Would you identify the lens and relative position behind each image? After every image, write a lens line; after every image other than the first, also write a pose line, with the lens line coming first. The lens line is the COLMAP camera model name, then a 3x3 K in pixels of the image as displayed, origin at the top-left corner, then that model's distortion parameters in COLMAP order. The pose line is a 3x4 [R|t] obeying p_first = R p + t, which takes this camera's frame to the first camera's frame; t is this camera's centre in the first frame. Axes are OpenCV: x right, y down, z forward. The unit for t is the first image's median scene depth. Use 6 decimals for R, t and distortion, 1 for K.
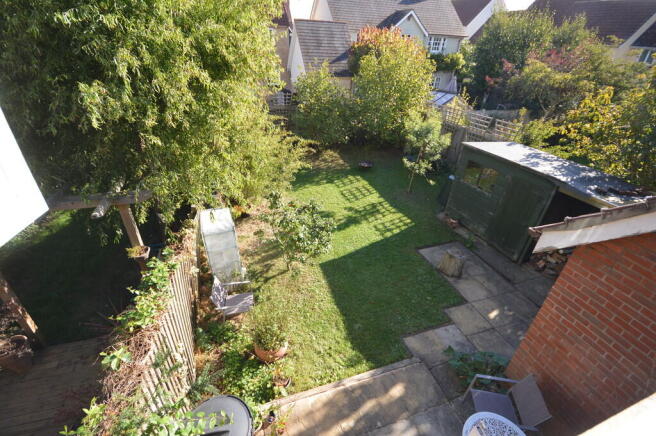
lens RADIAL K [[282.7, 0, 333.6], [0, 282.7, 218.8], [0, 0, 1]] dist [-0.028284, -0.000173]
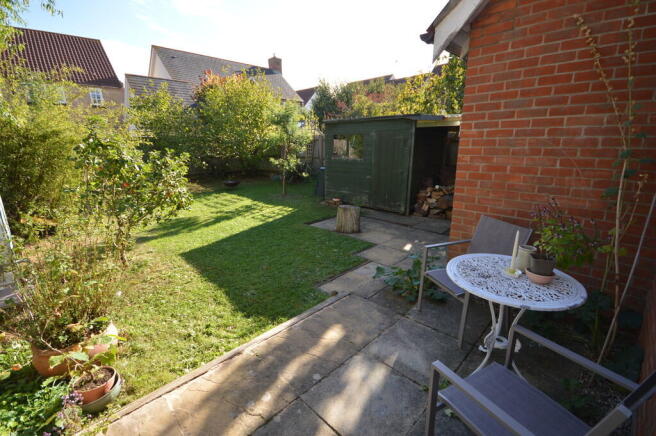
lens RADIAL K [[282.7, 0, 333.6], [0, 282.7, 218.8], [0, 0, 1]] dist [-0.028284, -0.000173]
pose [[0.888604, -0.172367, 0.425057, 0.007371], [0.267411, 0.947601, -0.174771, 0.279136], [-0.372660, 0.268966, 0.888134, 0.218155]]
